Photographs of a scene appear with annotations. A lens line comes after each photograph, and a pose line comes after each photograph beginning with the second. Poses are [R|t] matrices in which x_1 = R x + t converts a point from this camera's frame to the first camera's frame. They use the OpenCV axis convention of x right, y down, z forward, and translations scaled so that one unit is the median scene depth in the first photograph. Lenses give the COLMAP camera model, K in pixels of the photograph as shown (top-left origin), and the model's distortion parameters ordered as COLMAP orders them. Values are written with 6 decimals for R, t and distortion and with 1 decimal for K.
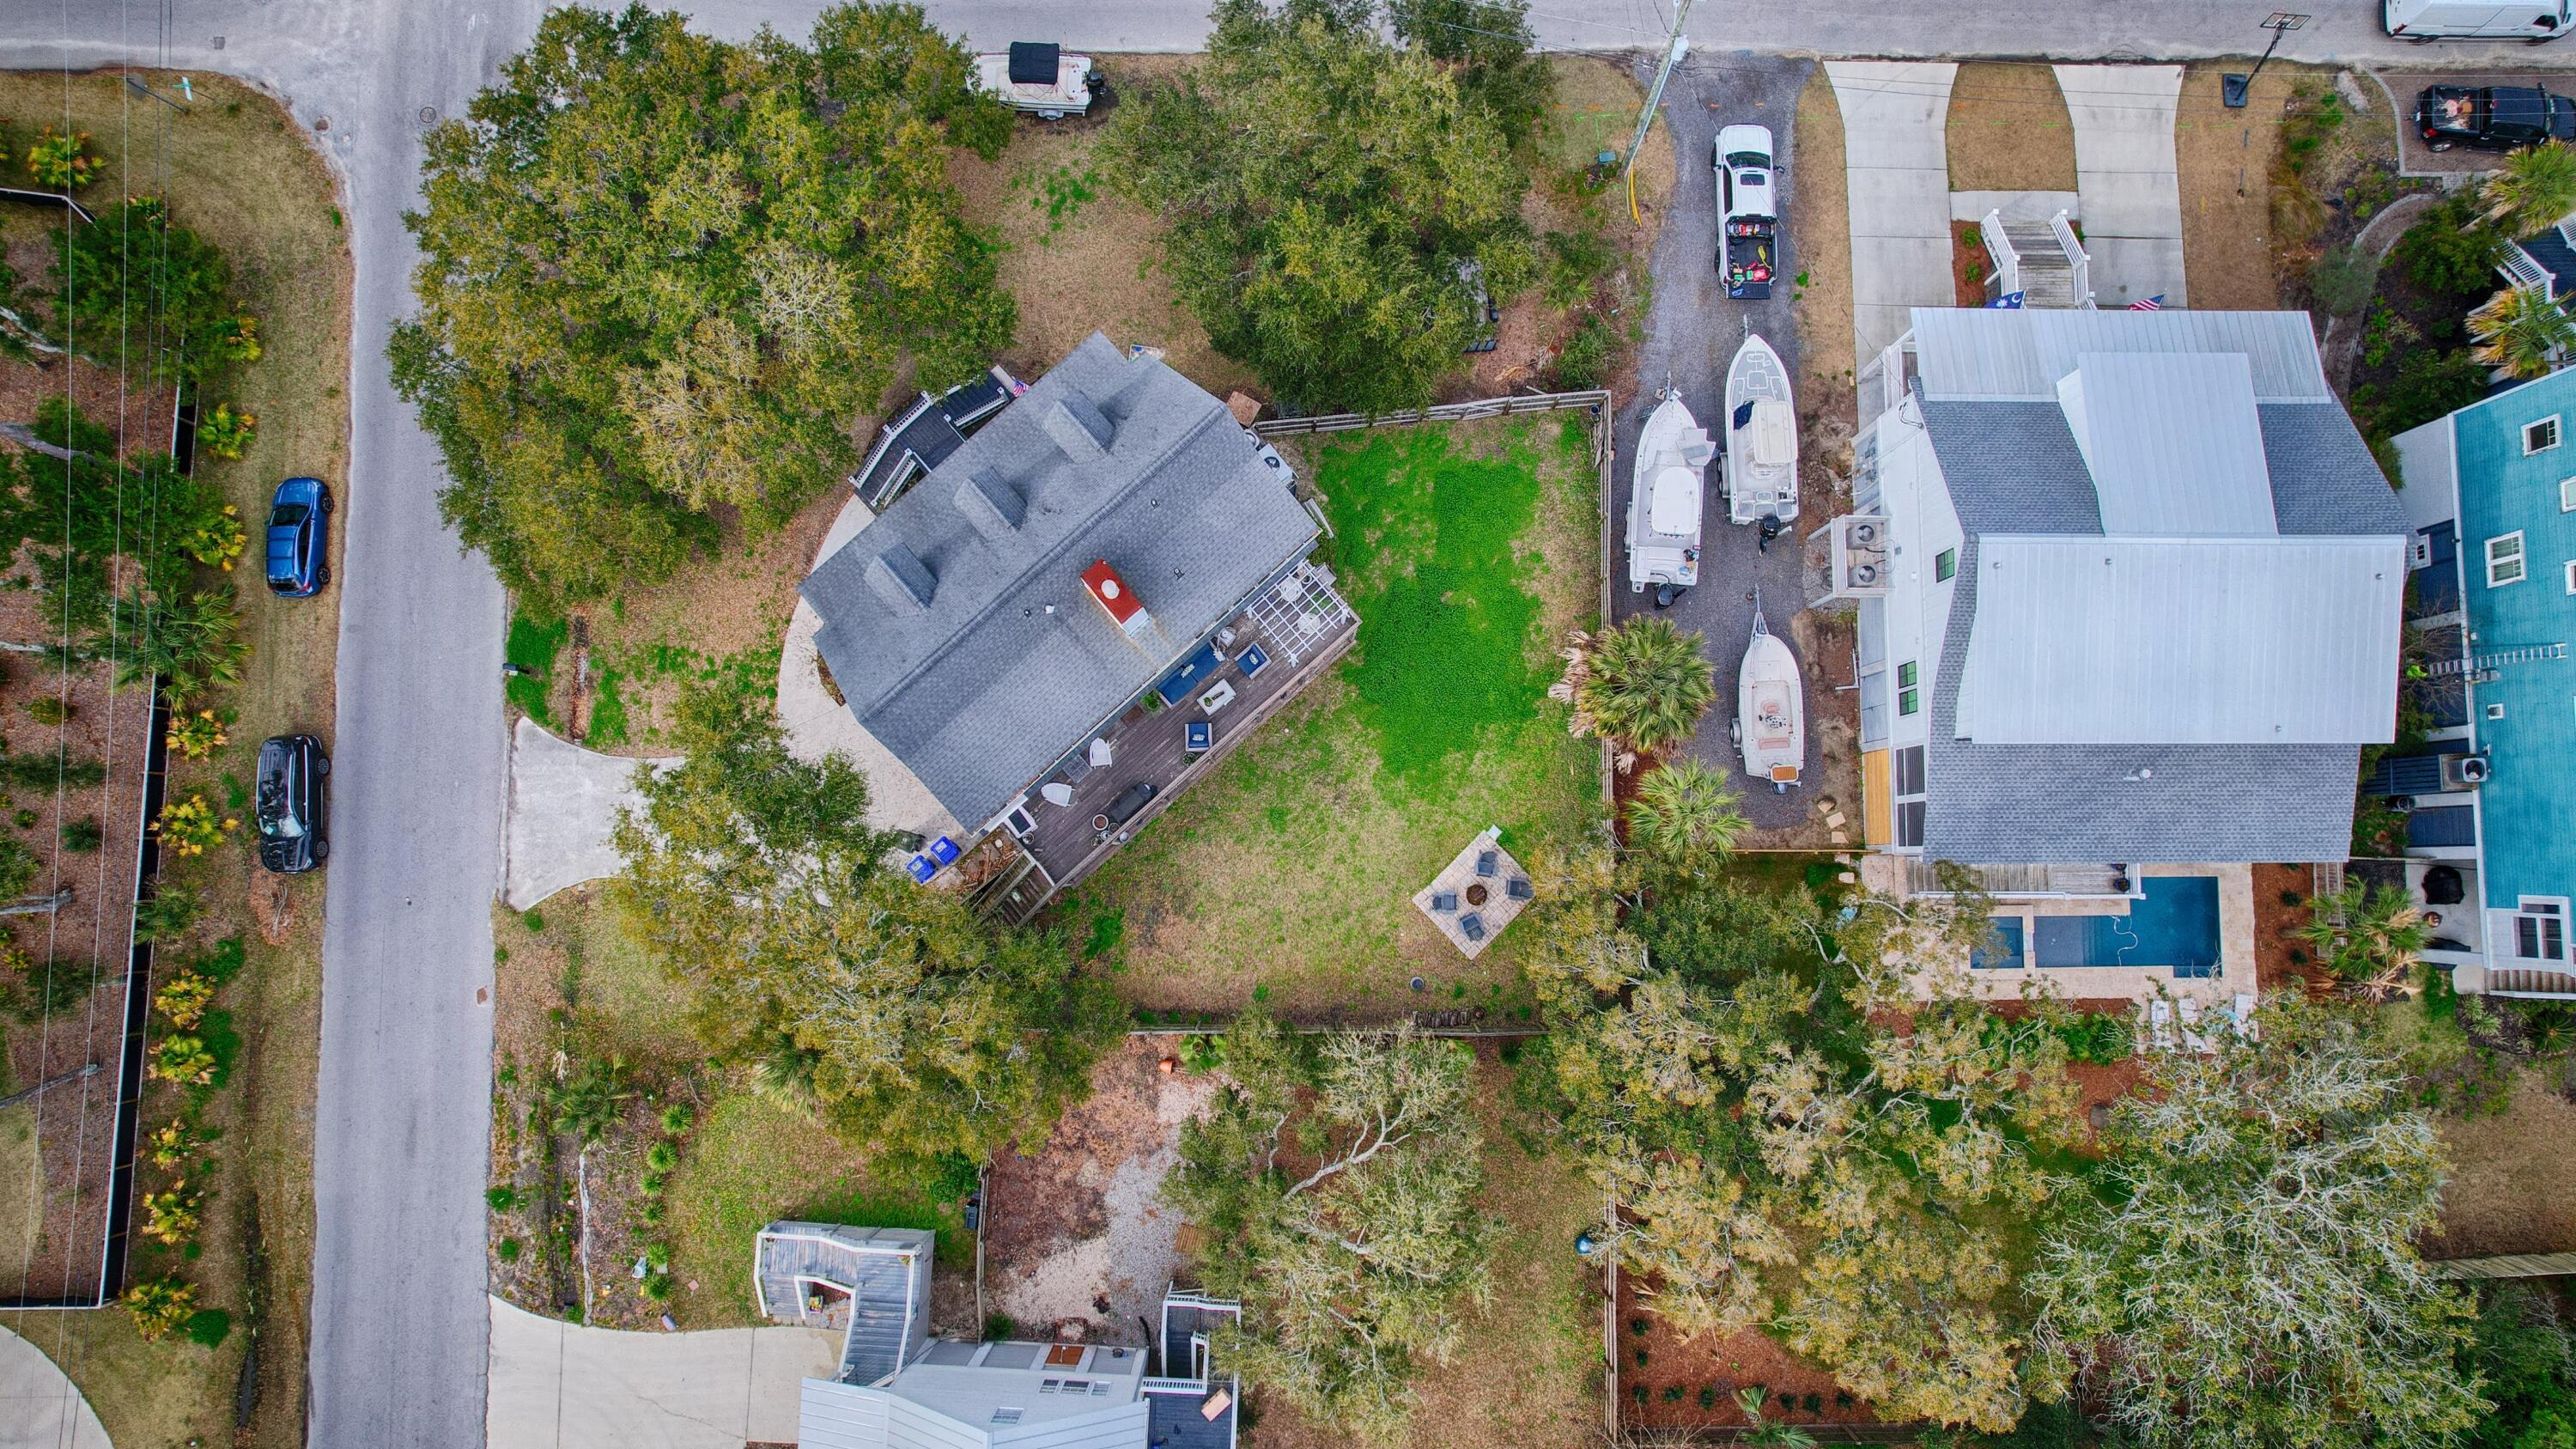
lens RADIAL K [[1666.5, 0, 1288.0], [0, 1666.5, 724.5], [0, 0, 1]] dist [-0.081772, 0.070497]
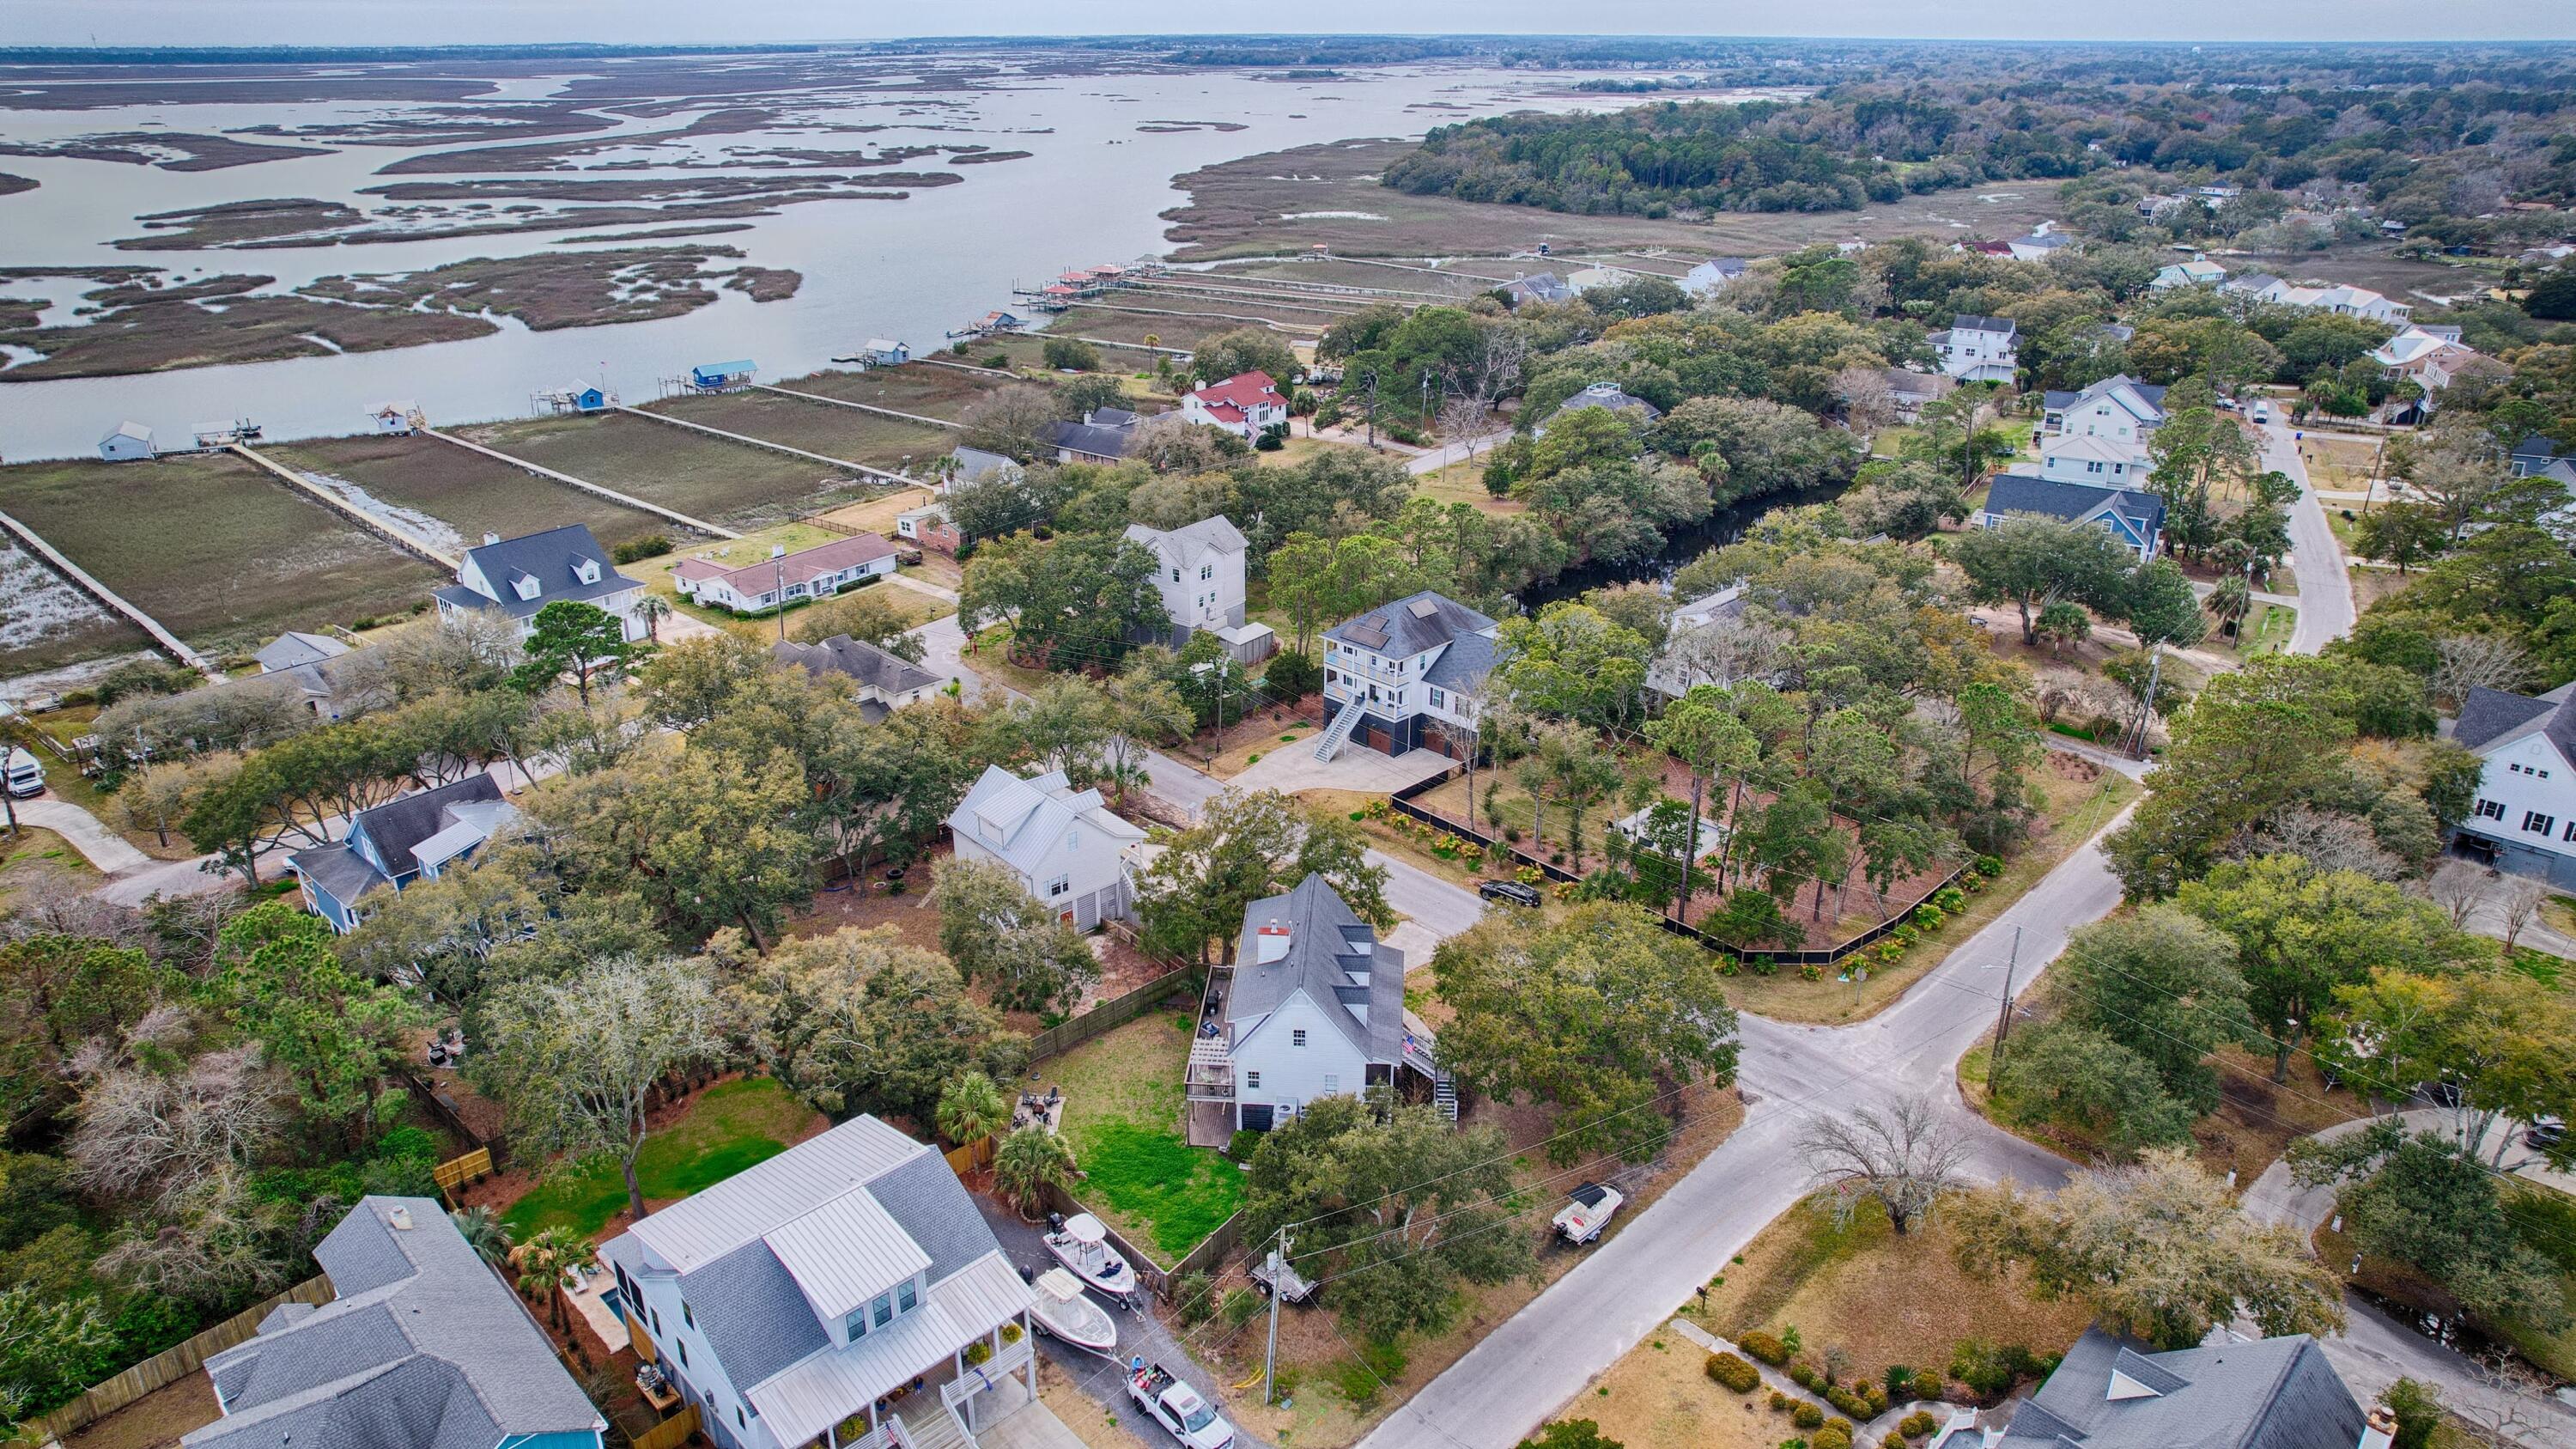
lens RADIAL K [[1643.8, 0, 1288.0], [0, 1643.8, 724.5], [0, 0, 1]] dist [-0.095219, 0.083101]
pose [[-0.716773, 0.267510, -0.643953, 0.931101], [-0.695111, -0.200875, 0.690268, -1.196388], [0.055300, 0.942384, 0.329931, 0.065051]]
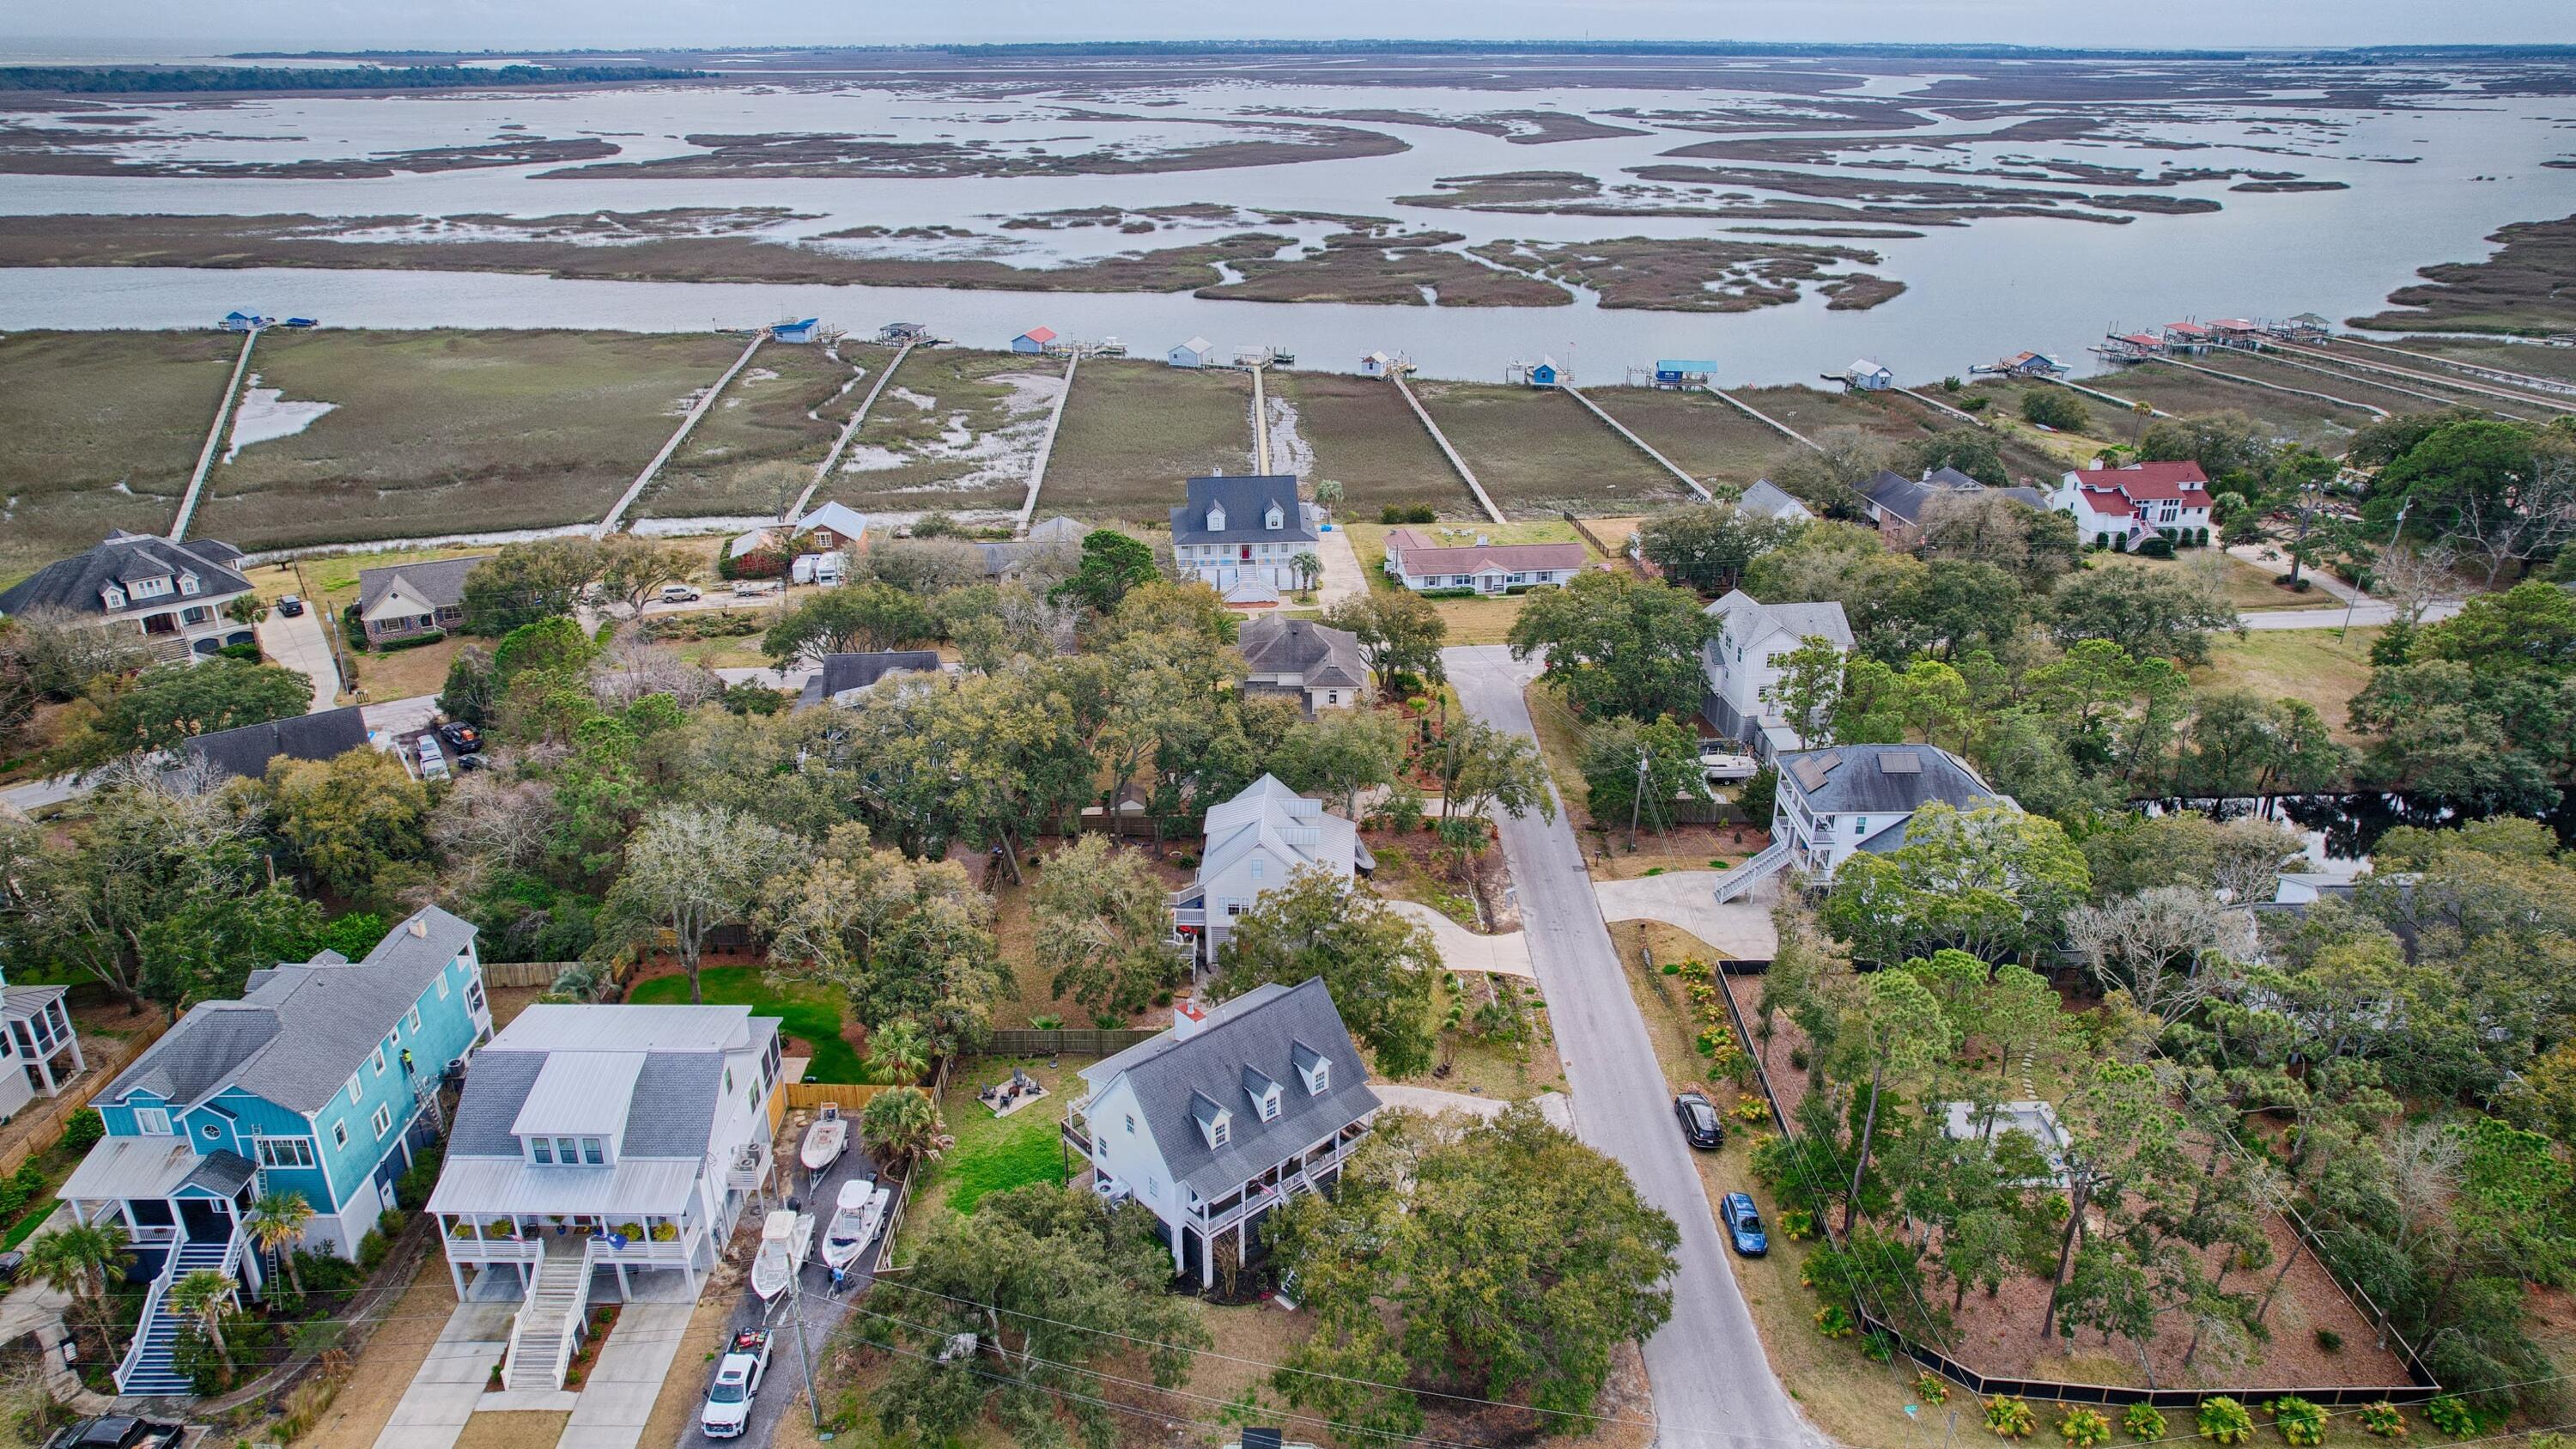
lens RADIAL K [[1643.8, 0, 1288.0], [0, 1643.8, 724.5], [0, 0, 1]] dist [-0.095219, 0.083101]
pose [[-0.999938, -0.003213, -0.010698, -0.161565], [-0.009165, -0.311478, 0.950209, -1.454089], [-0.006385, 0.950248, 0.311429, 0.078824]]
